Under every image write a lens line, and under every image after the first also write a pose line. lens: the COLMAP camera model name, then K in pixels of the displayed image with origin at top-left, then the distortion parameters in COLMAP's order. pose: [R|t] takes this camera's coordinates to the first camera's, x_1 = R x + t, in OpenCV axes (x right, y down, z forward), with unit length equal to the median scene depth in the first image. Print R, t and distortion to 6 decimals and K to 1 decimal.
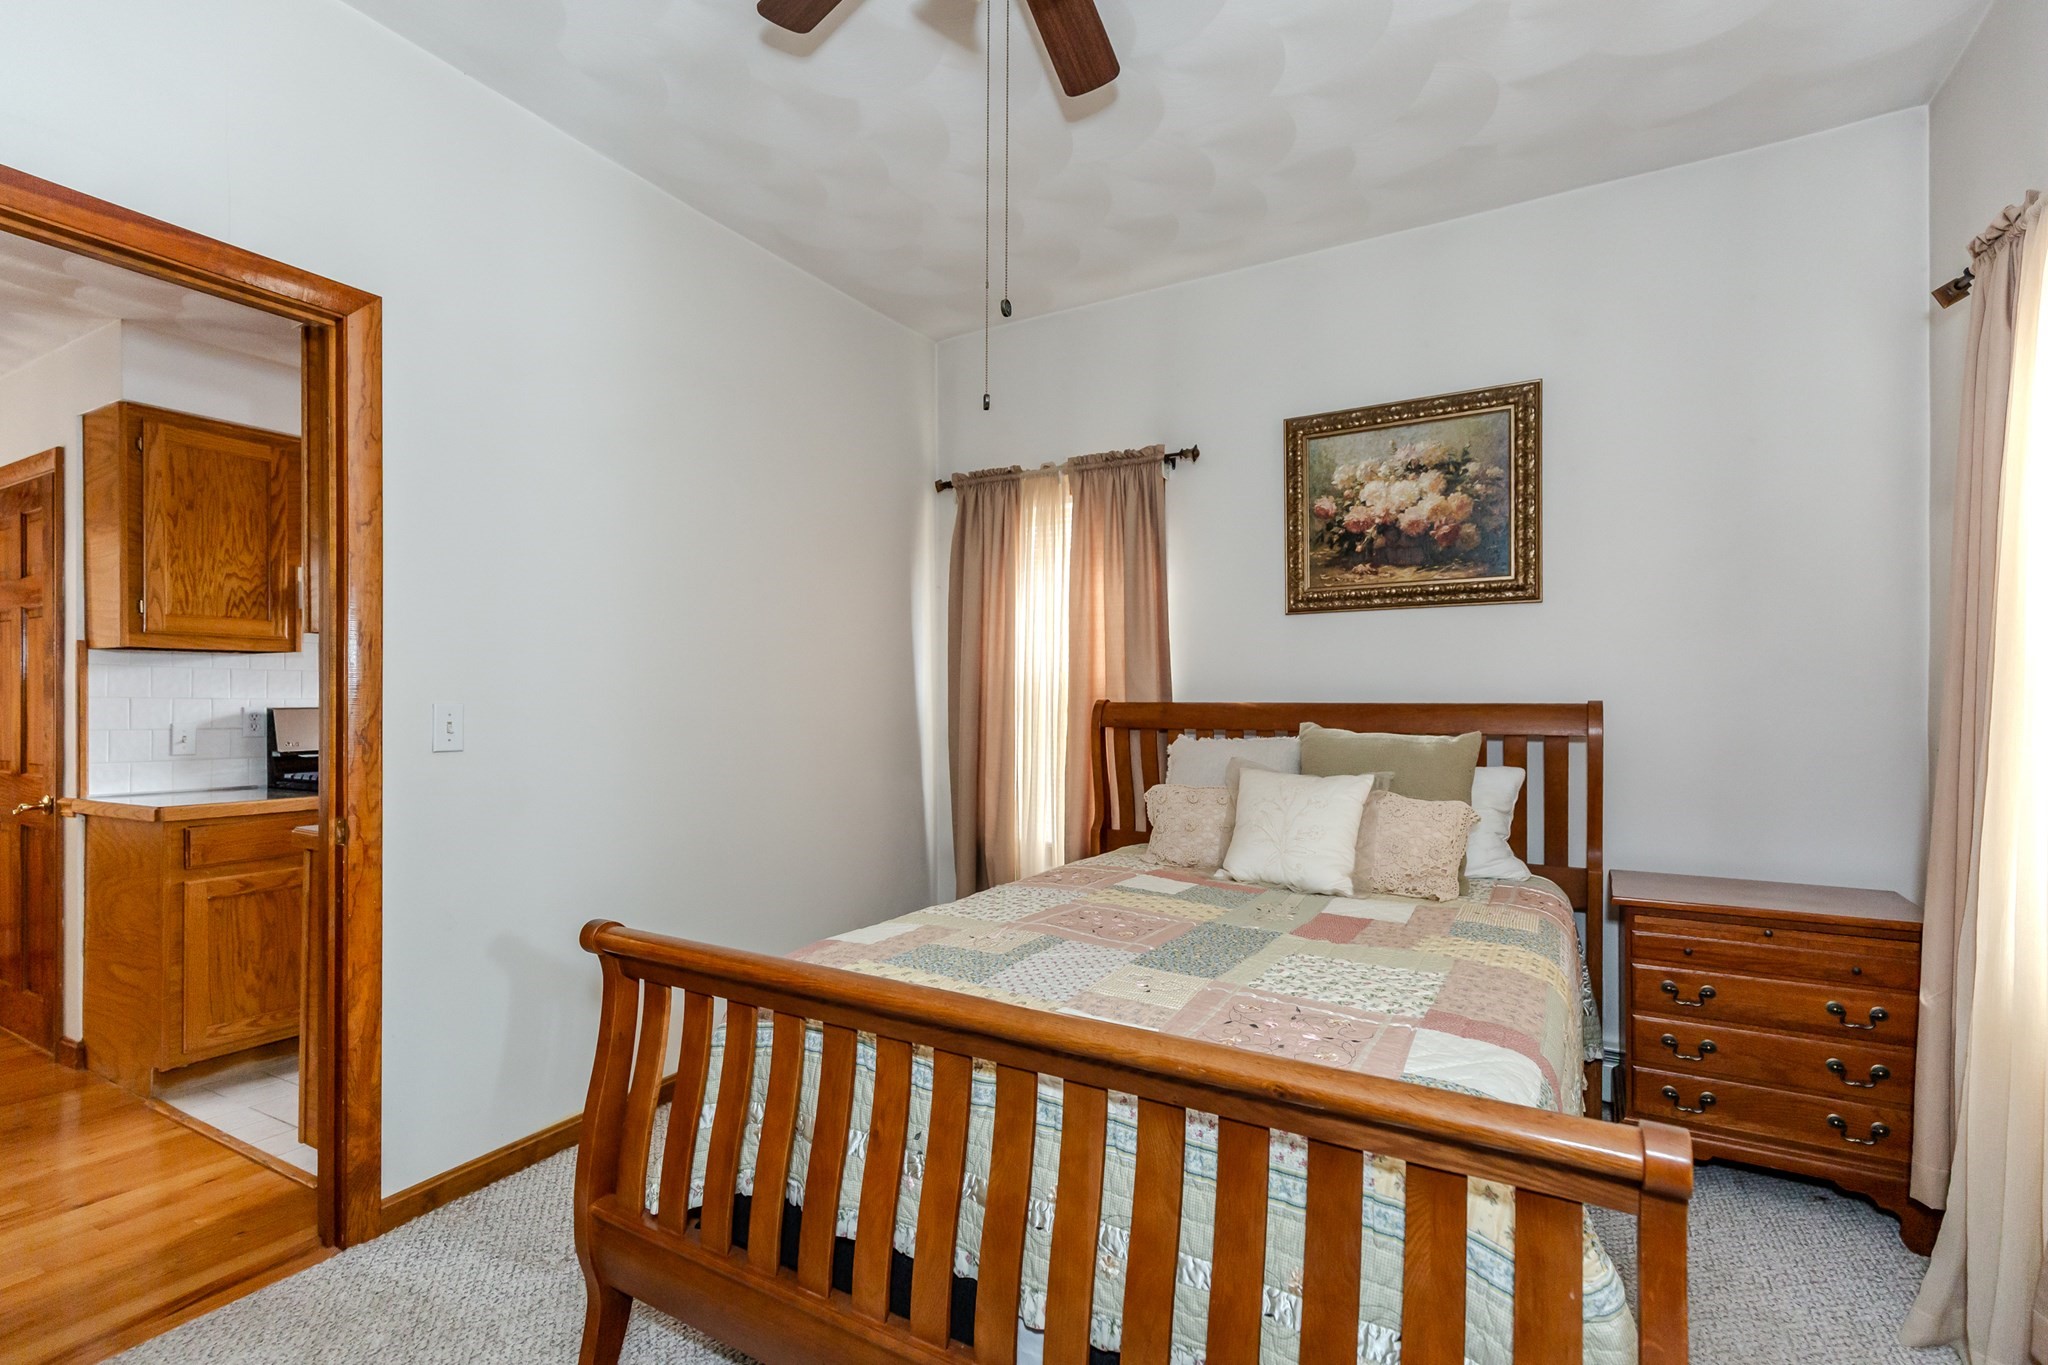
lens RADIAL K [[918.9, 0, 1030.1], [0, 918.9, 698.4], [0, 0, 1]] dist [0.005283, 0.000585]
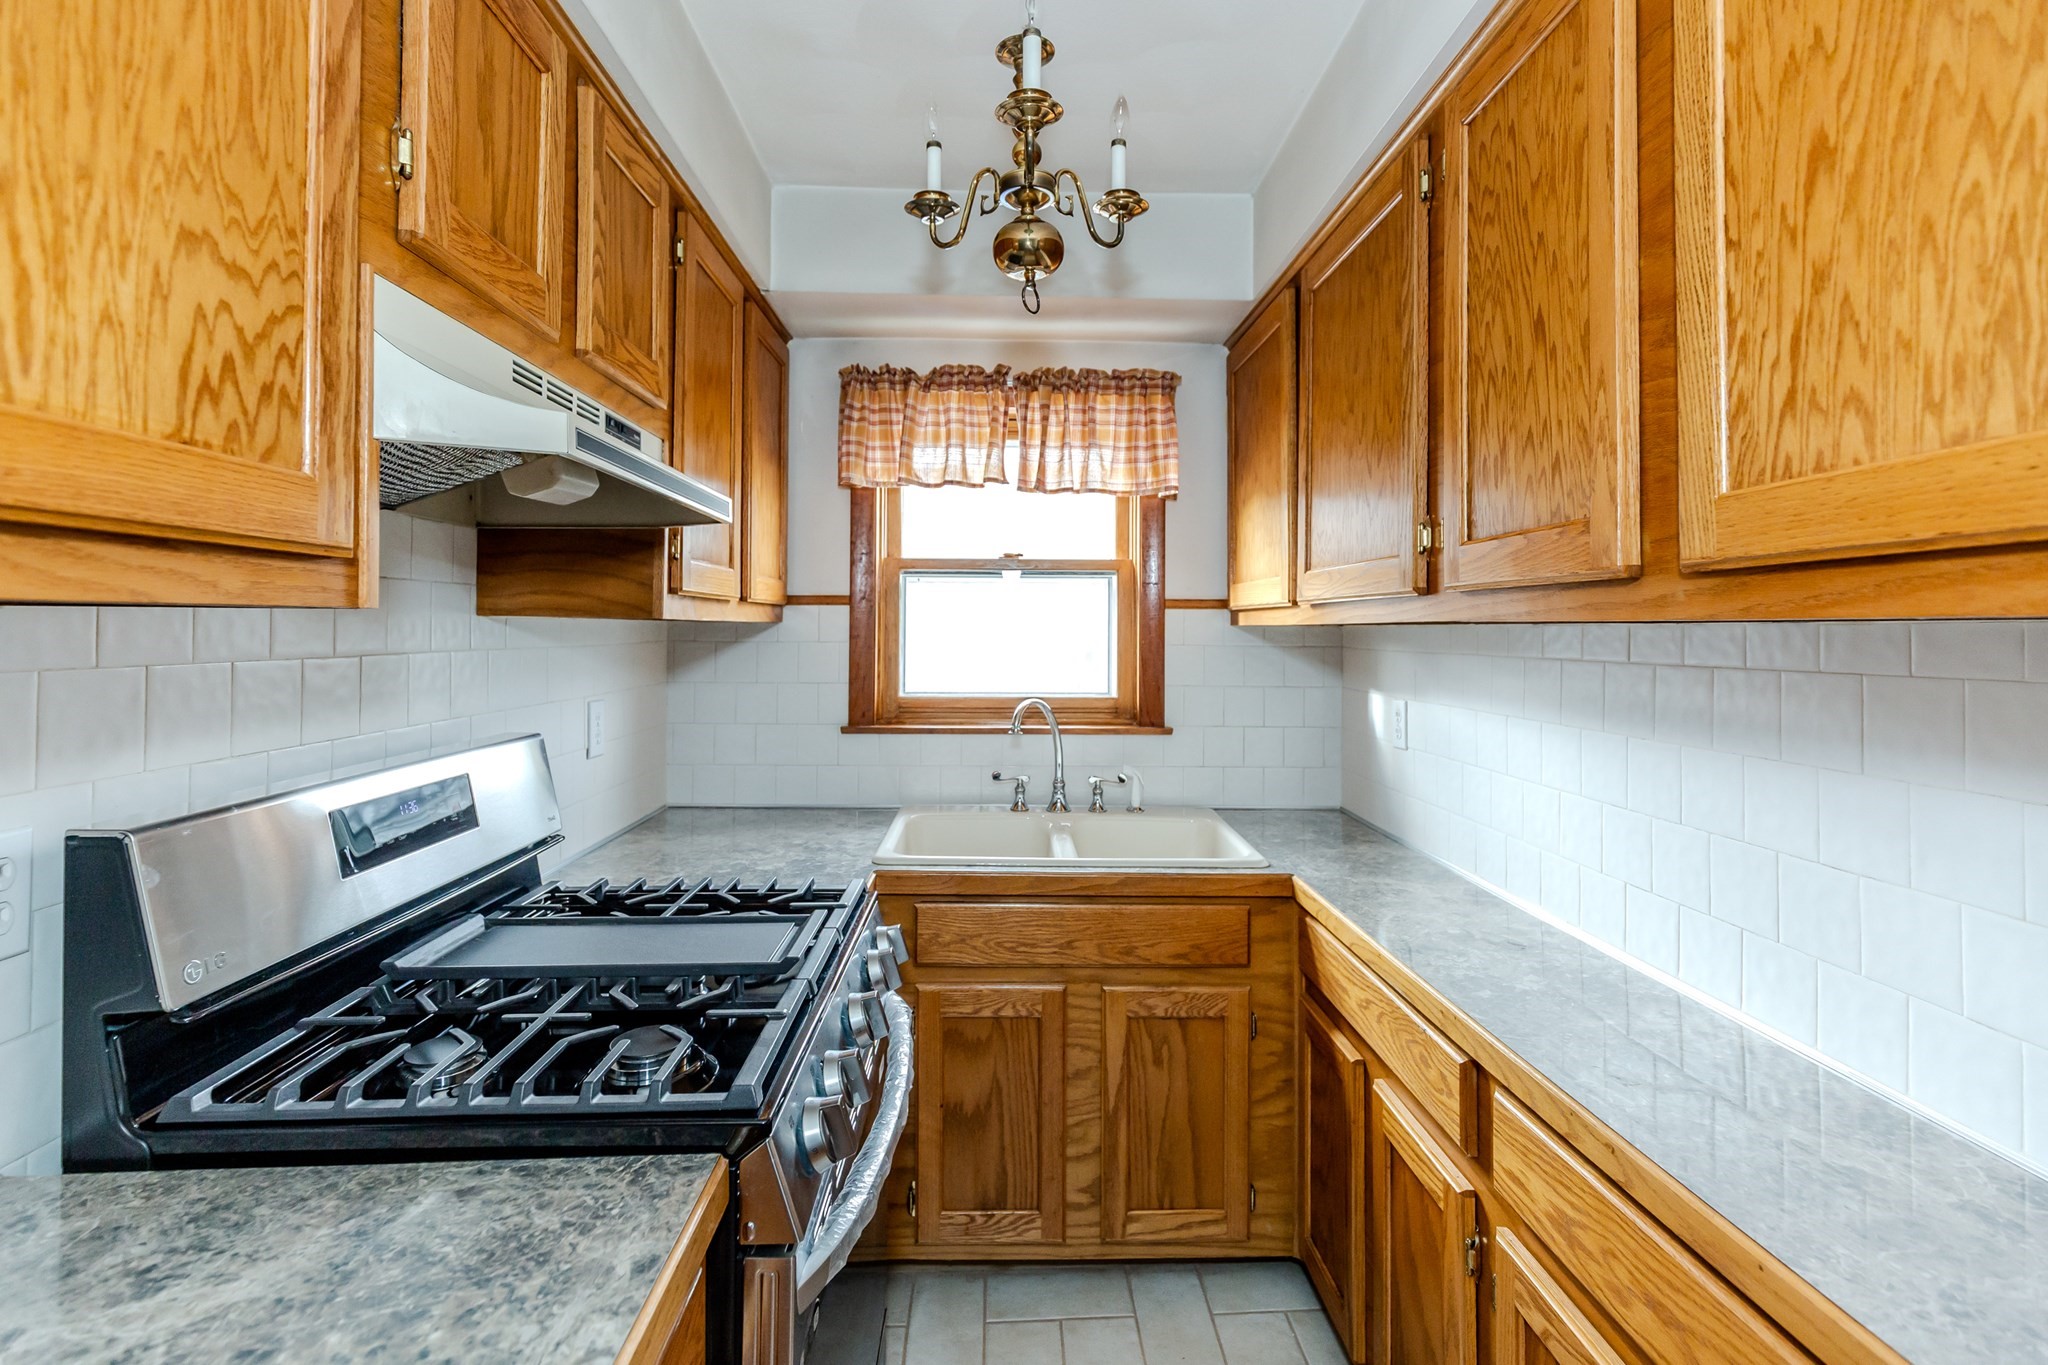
lens RADIAL K [[918.9, 0, 1024.3], [0, 918.9, 619.3], [0, 0, 1]] dist [0.005283, 0.000585]
pose [[0.854822, 0.003004, 0.518913, -0.813162], [0.001921, 0.999958, -0.008953, -0.046476], [-0.518918, 0.008650, 0.854780, 0.727521]]
